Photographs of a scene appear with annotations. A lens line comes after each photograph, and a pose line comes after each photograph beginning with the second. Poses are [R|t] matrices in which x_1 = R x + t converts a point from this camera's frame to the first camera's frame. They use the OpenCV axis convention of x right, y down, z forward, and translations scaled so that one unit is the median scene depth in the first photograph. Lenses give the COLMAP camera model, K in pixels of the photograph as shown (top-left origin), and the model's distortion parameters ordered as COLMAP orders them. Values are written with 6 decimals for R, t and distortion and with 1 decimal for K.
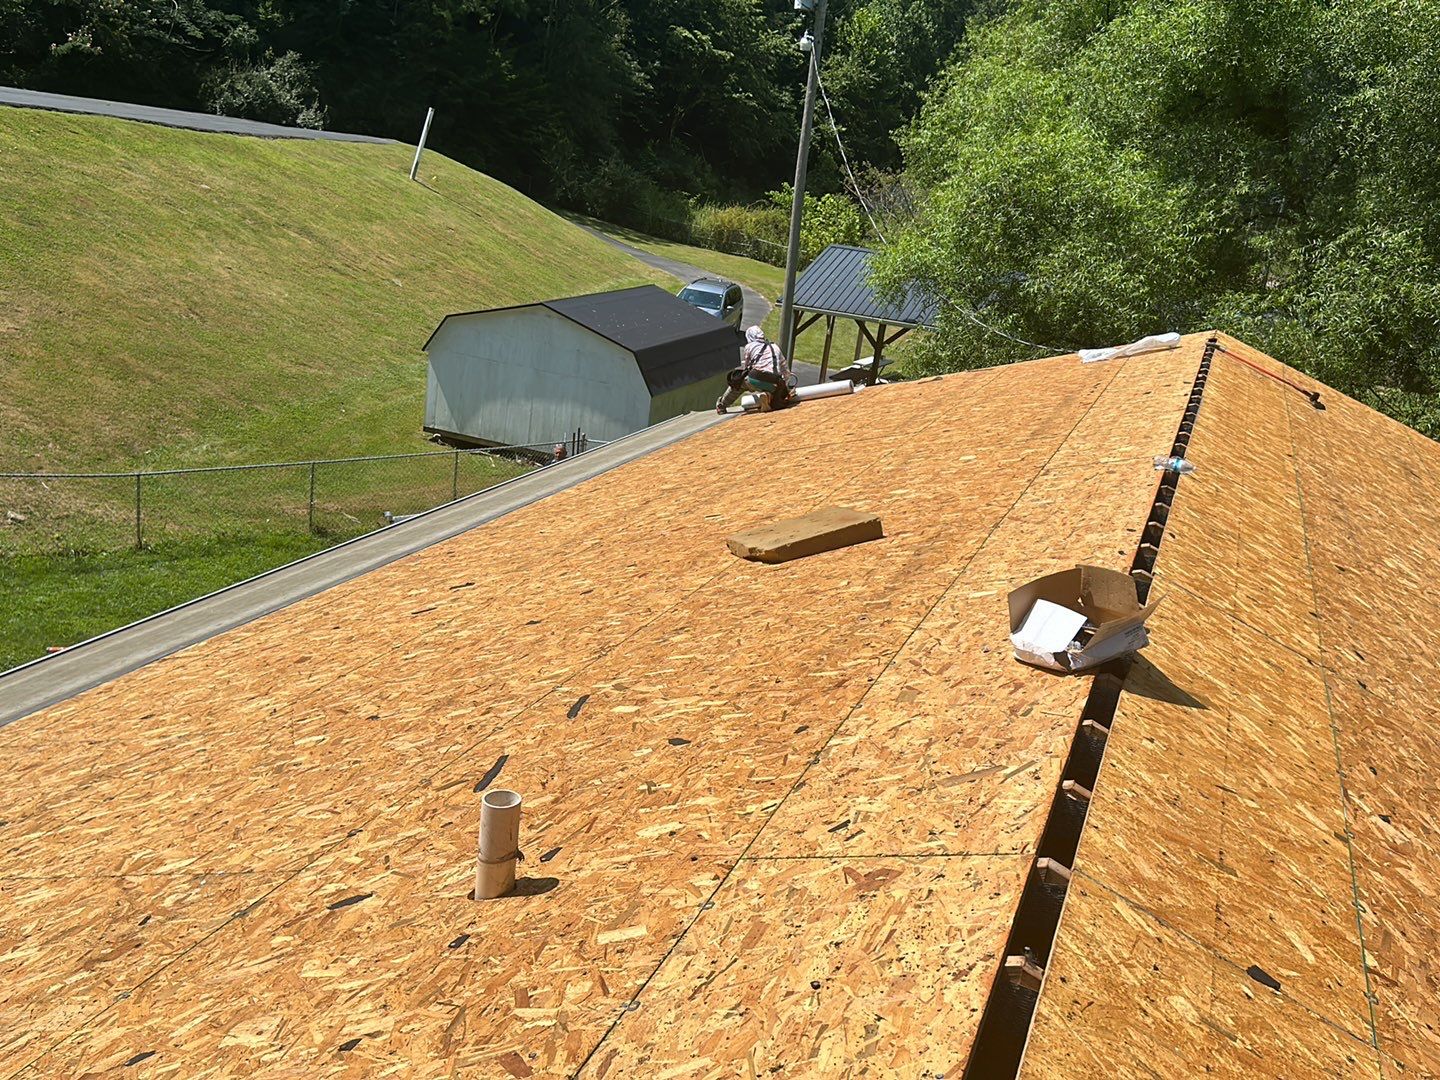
lens RADIAL K [[1372.7, 0, 740.9], [0, 1372.7, 534.2], [0, 0, 1]] dist [0.108863, -0.168714]
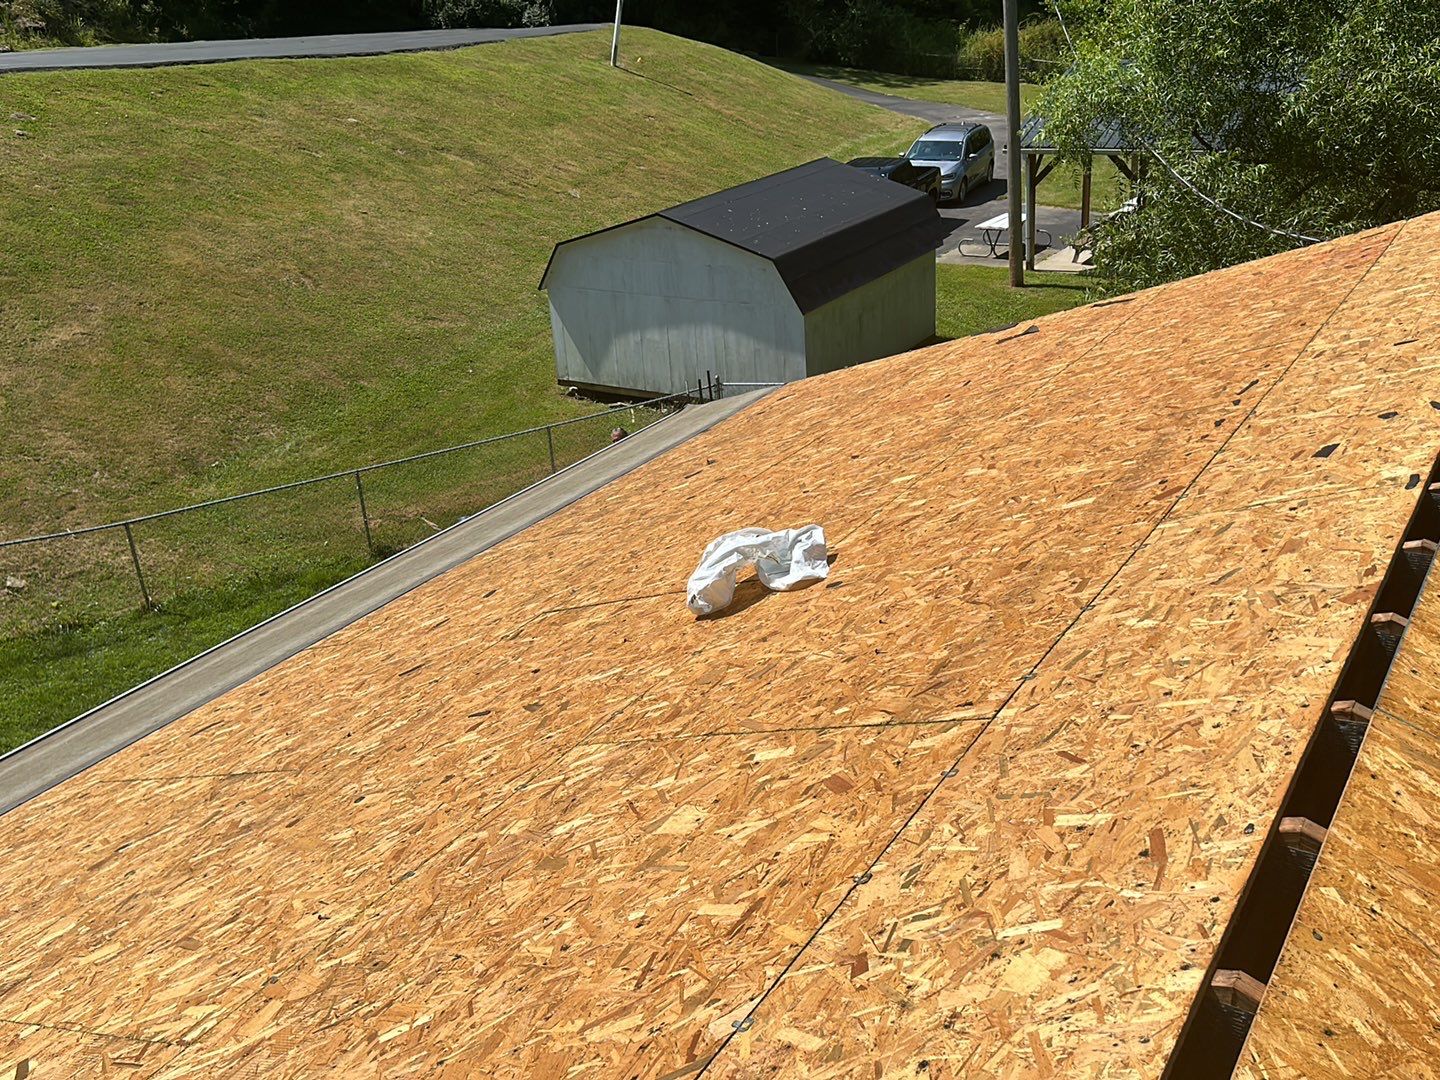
lens RADIAL K [[1361.4, 0, 720.0], [0, 1361.4, 540.0], [0, 0, 1]] dist [0.165300, -0.376216]
pose [[0.962693, -0.081646, -0.257984, 0.063619], [0.109021, 0.989620, 0.093630, -0.041730], [0.247661, -0.118263, 0.961602, 0.180181]]
